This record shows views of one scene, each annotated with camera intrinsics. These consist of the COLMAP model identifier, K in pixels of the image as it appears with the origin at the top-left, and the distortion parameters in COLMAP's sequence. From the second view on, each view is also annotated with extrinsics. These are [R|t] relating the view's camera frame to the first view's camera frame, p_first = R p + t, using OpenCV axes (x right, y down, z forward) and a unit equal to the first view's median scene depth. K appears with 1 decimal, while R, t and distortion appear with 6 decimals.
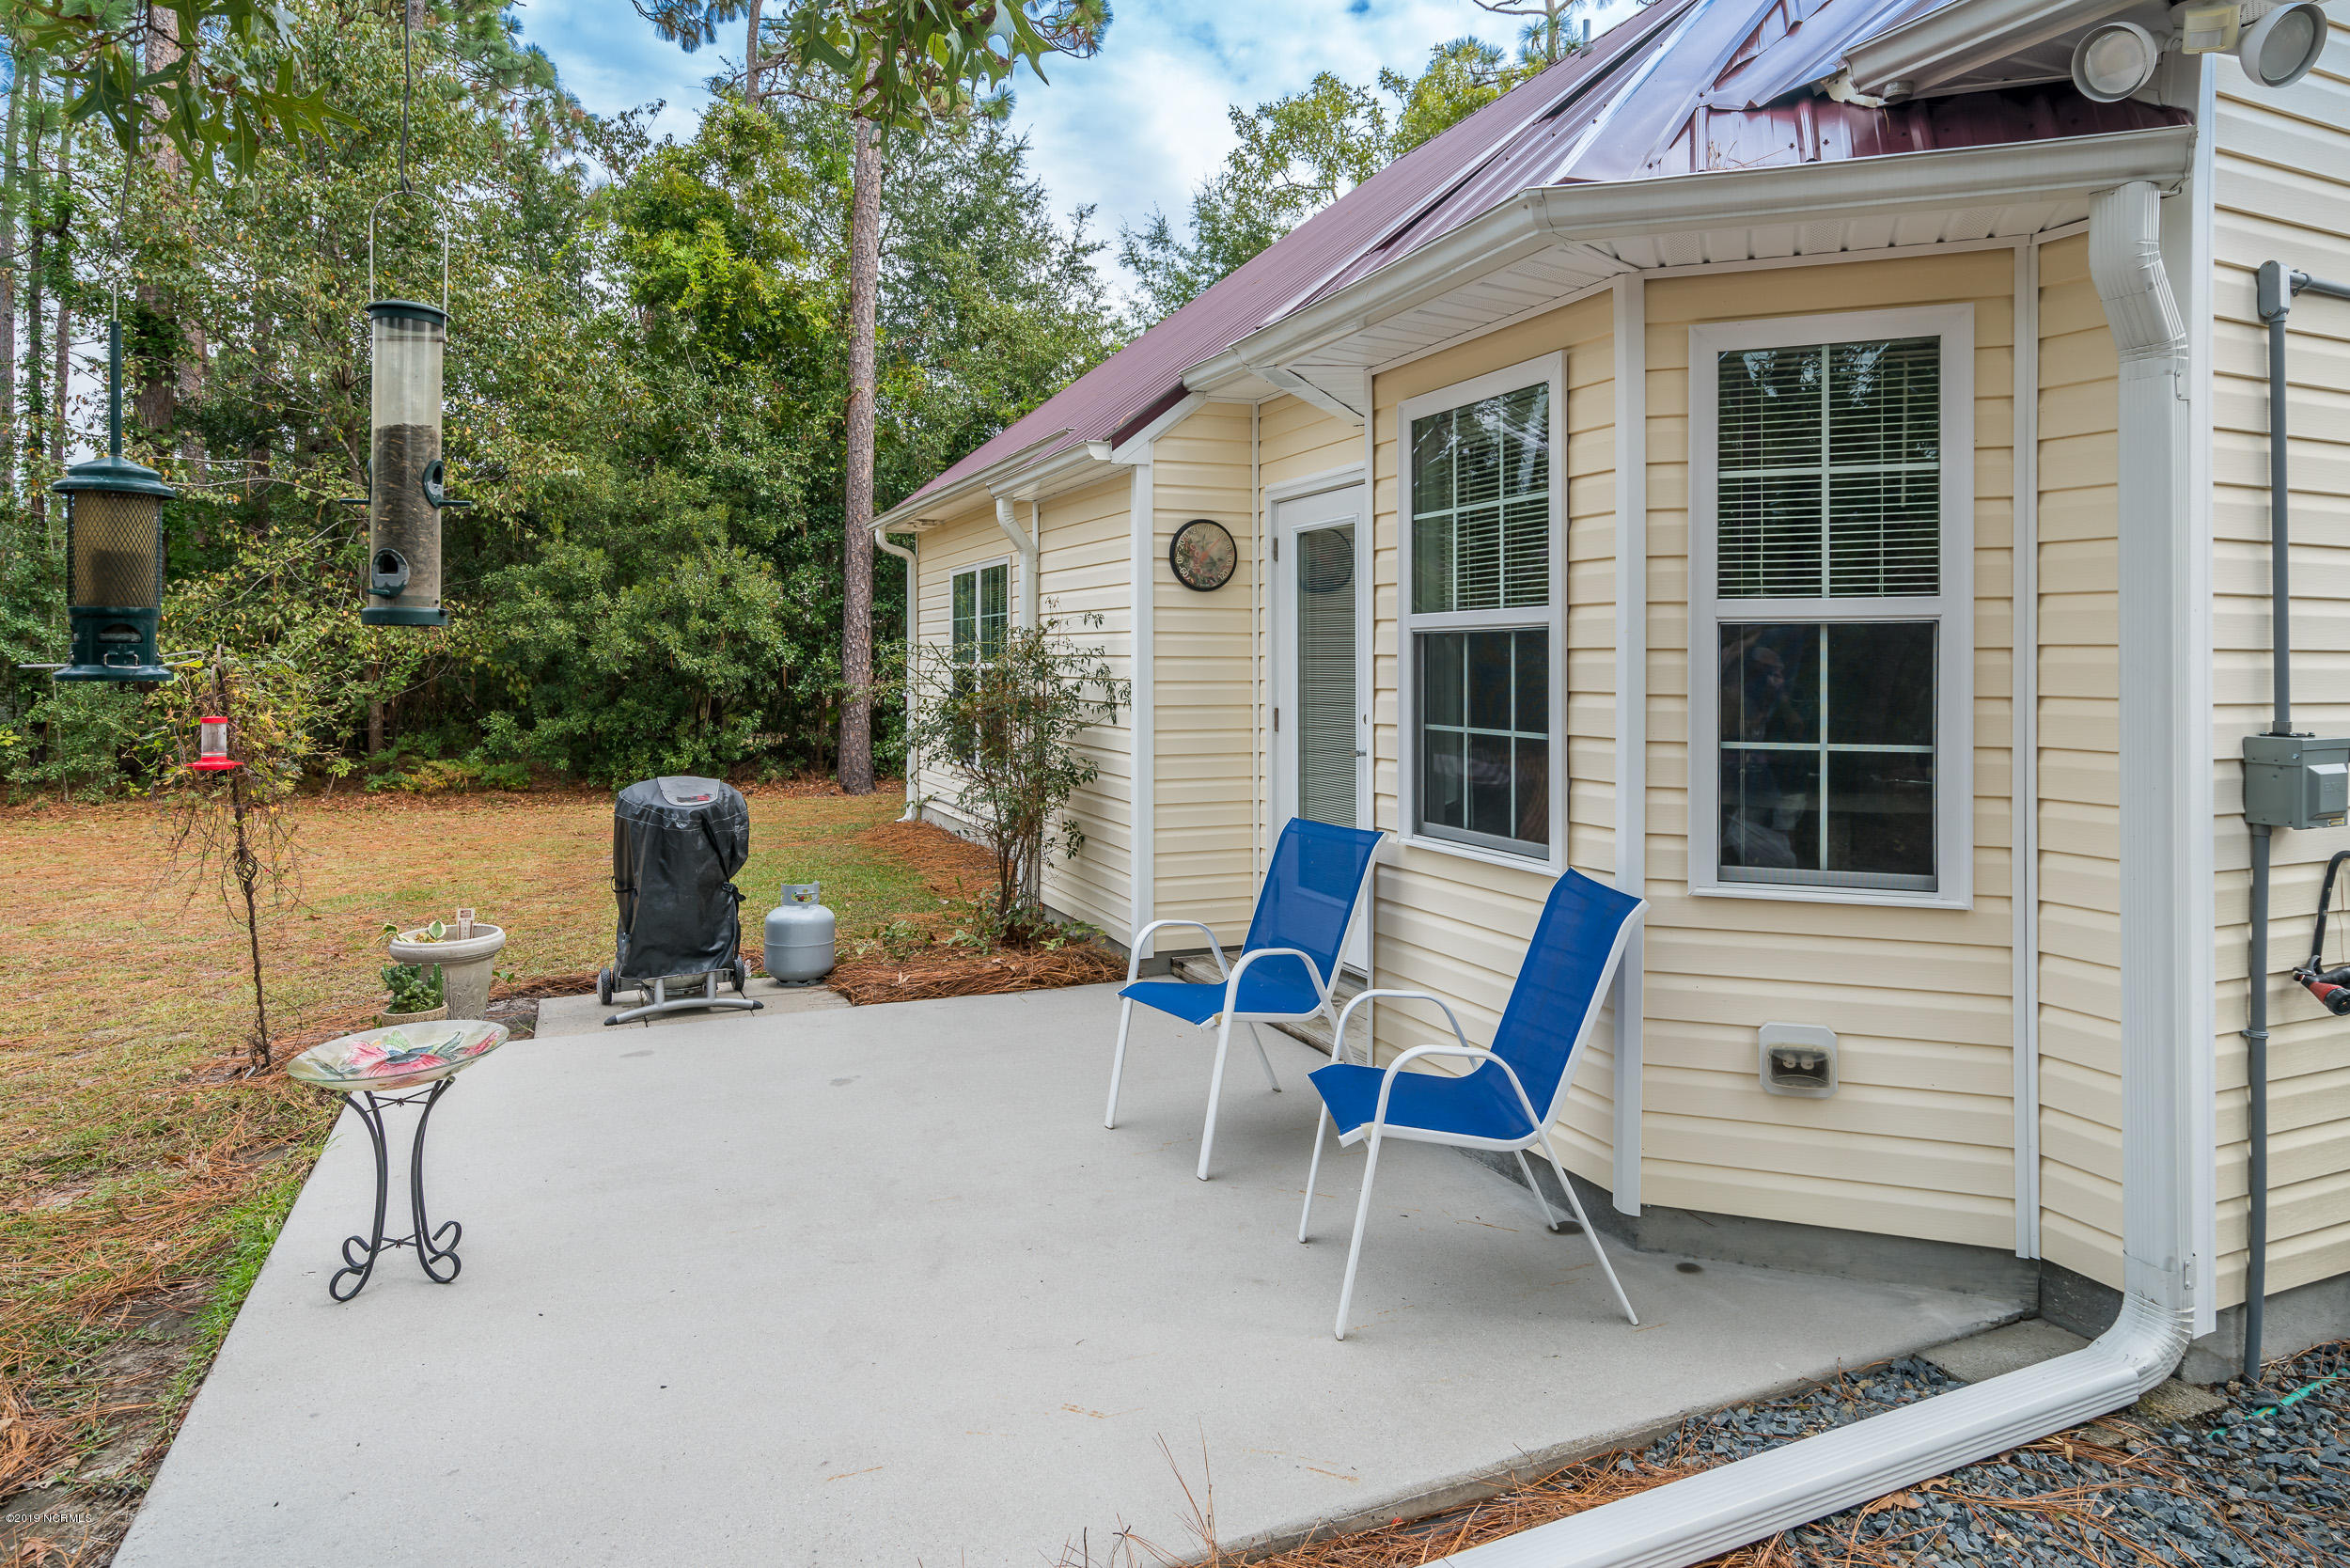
lens RADIAL K [[1402.4, 0, 1224.0], [0, 1402.4, 661.5], [0, 0, 1]] dist [-0.000091, 0.003081]
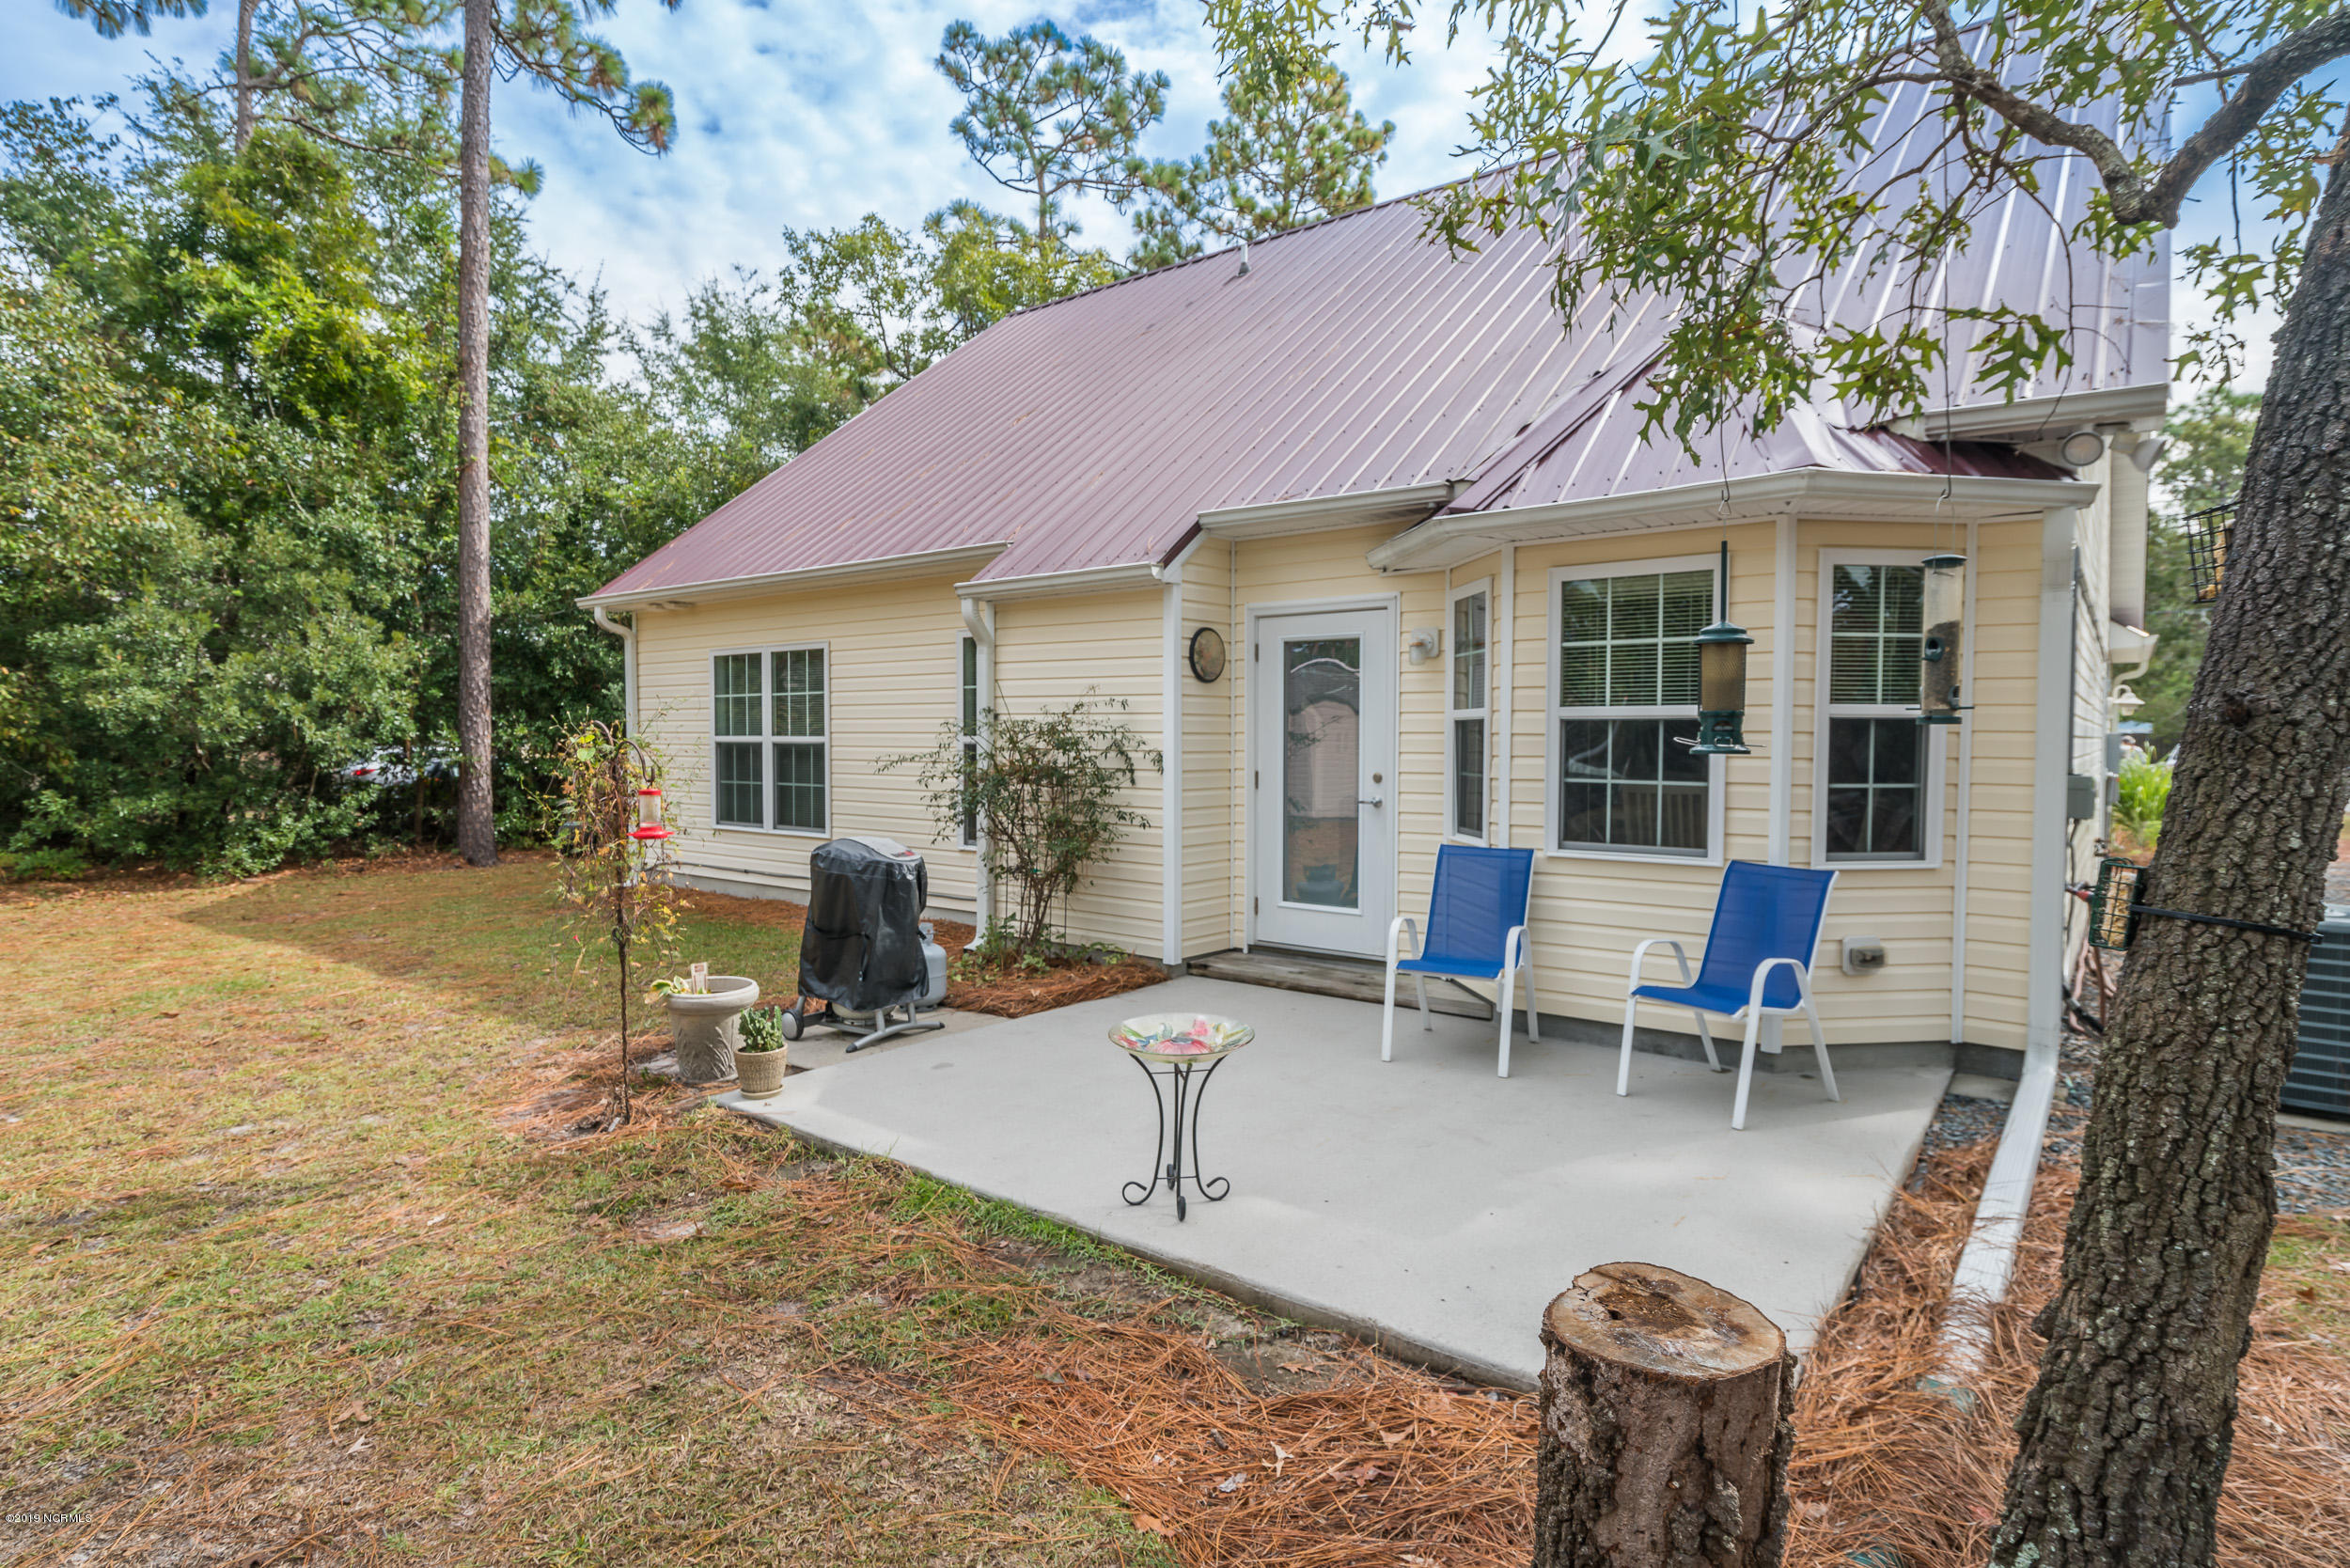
lens RADIAL K [[1222.3, 0, 1171.8], [0, 1222.3, 784.8], [0, 0, 1]] dist [-0.001261, 0.002259]
pose [[0.891043, -0.016617, 0.453615, -0.312422], [-0.002262, 0.999155, 0.041045, -0.001004], [-0.453914, -0.037599, 0.890252, -0.002852]]
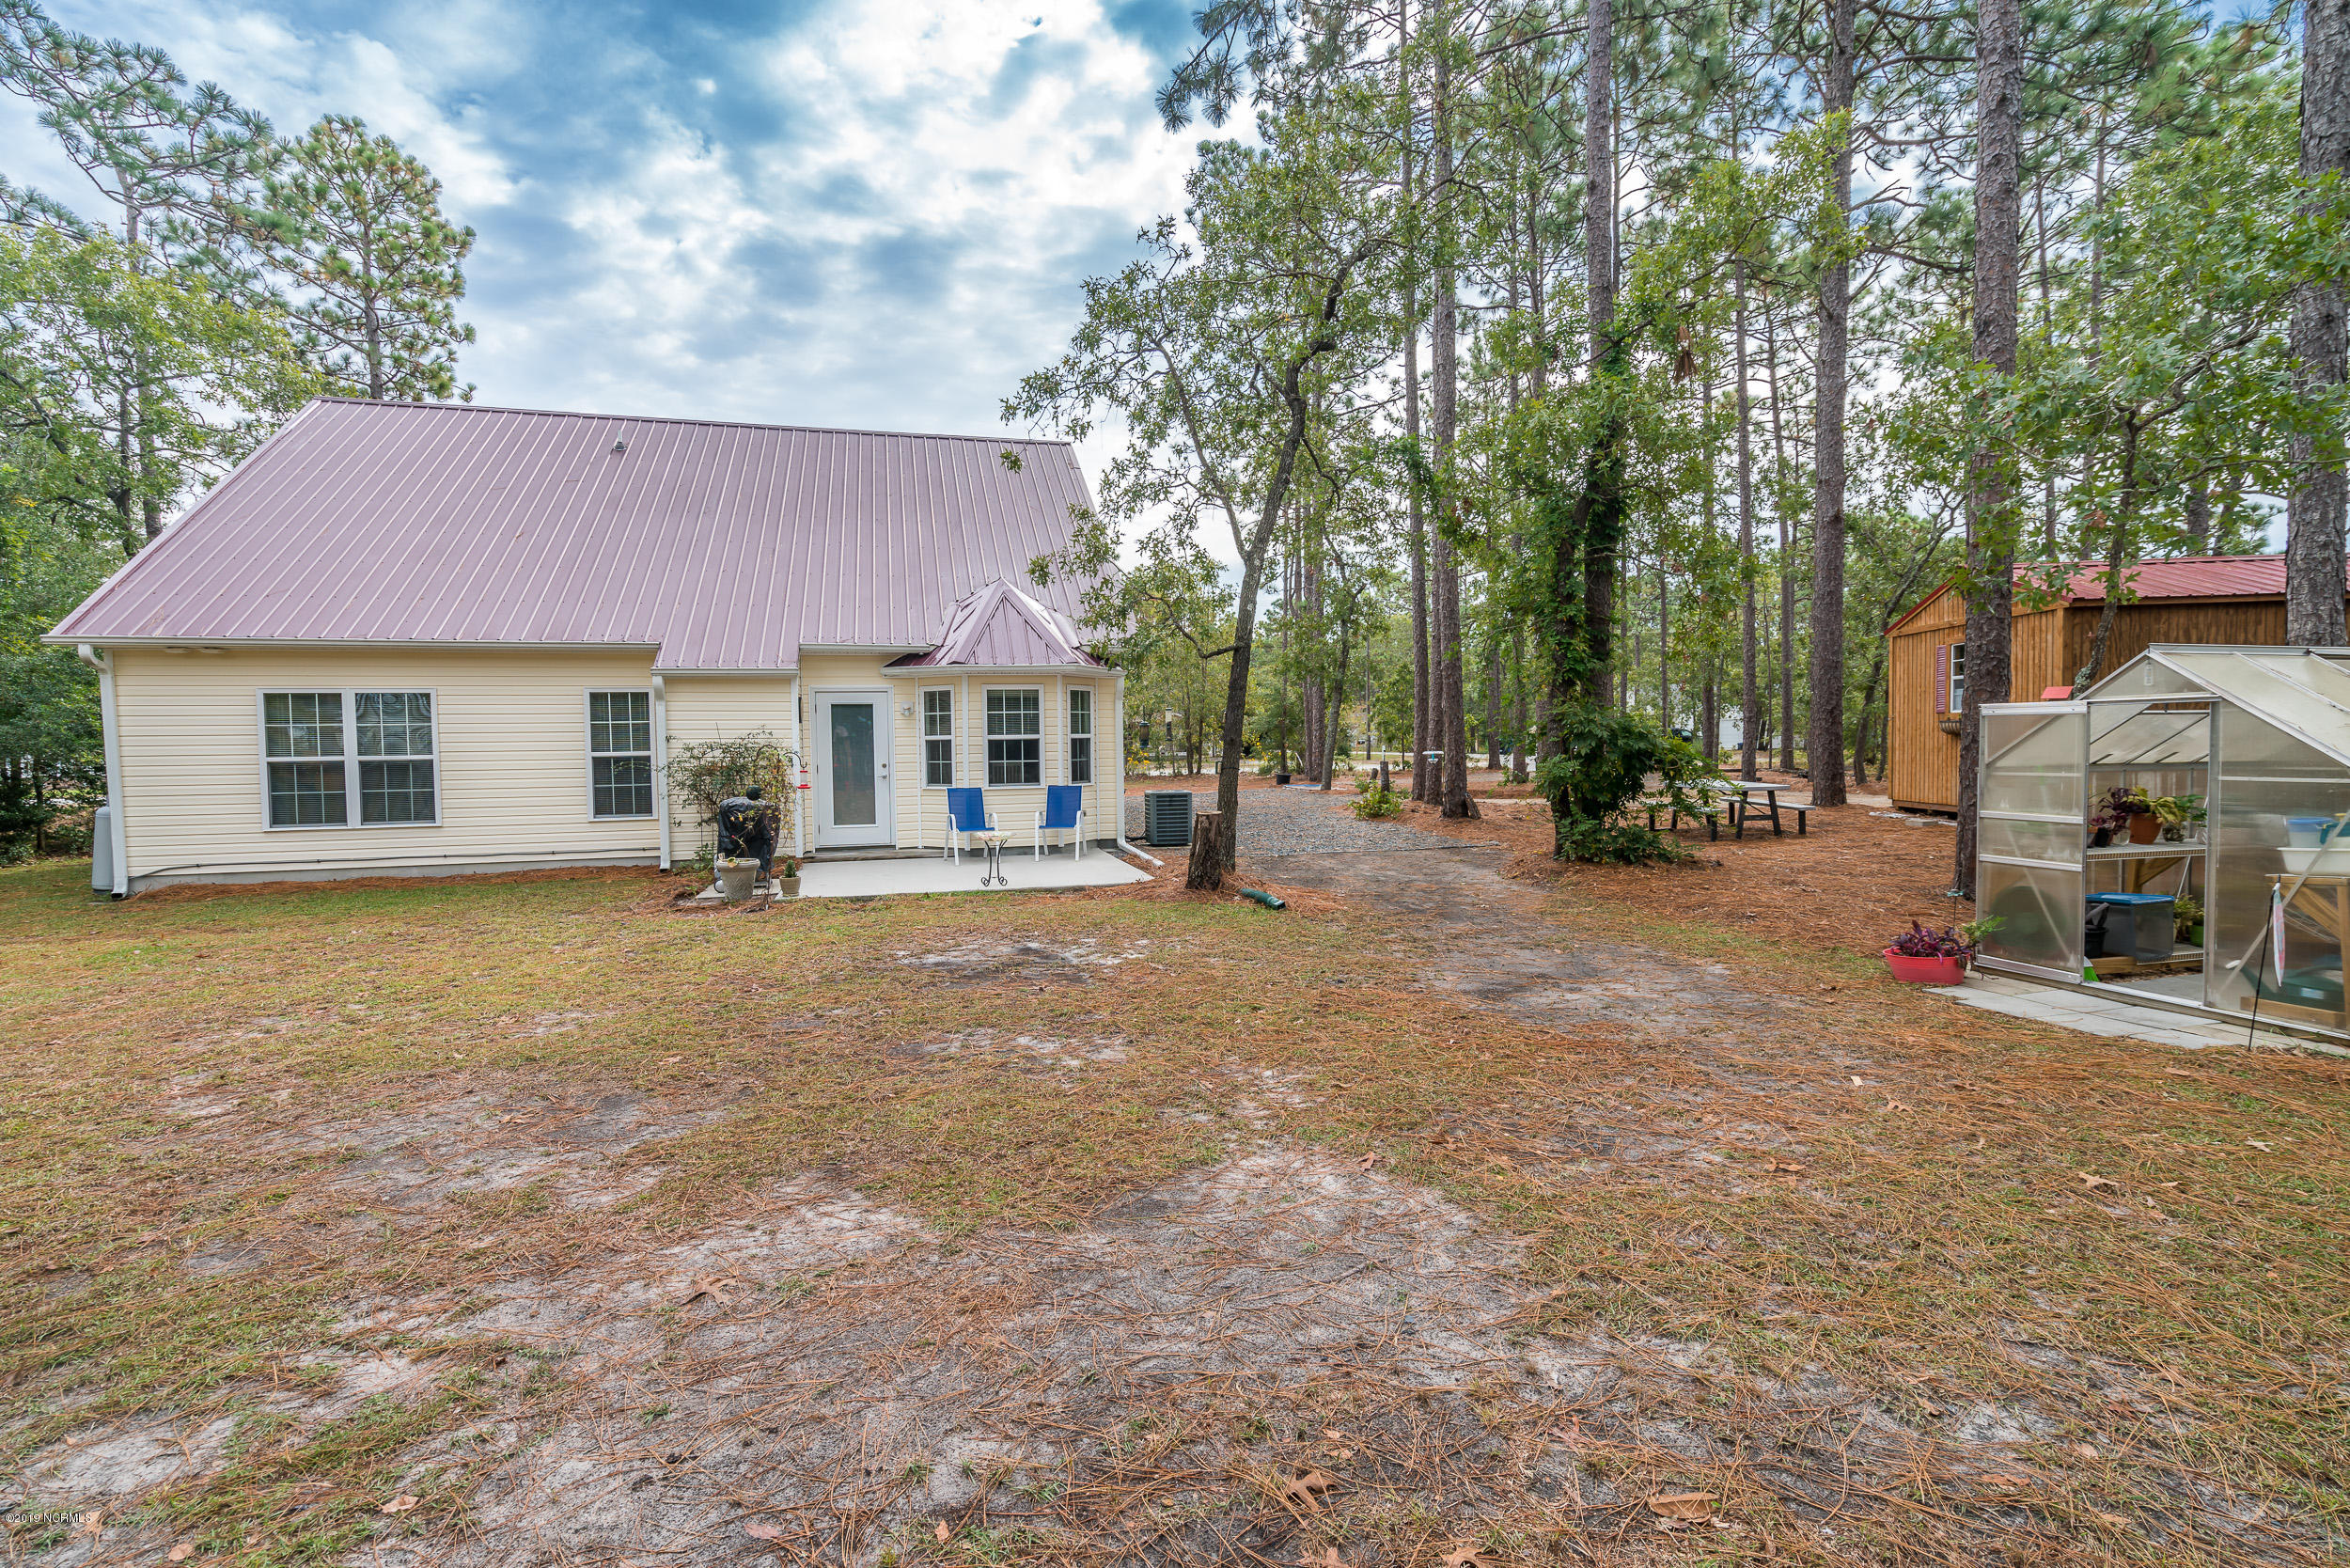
lens RADIAL K [[1069.9, 0, 1191.5], [0, 1069.9, 785.0], [0, 0, 1]] dist [-0.010923, 0.004590]
pose [[0.157594, -0.044822, 0.986486, -1.080153], [0.012589, 0.998979, 0.043378, -0.005719], [-0.987424, 0.005583, 0.157997, -0.044169]]
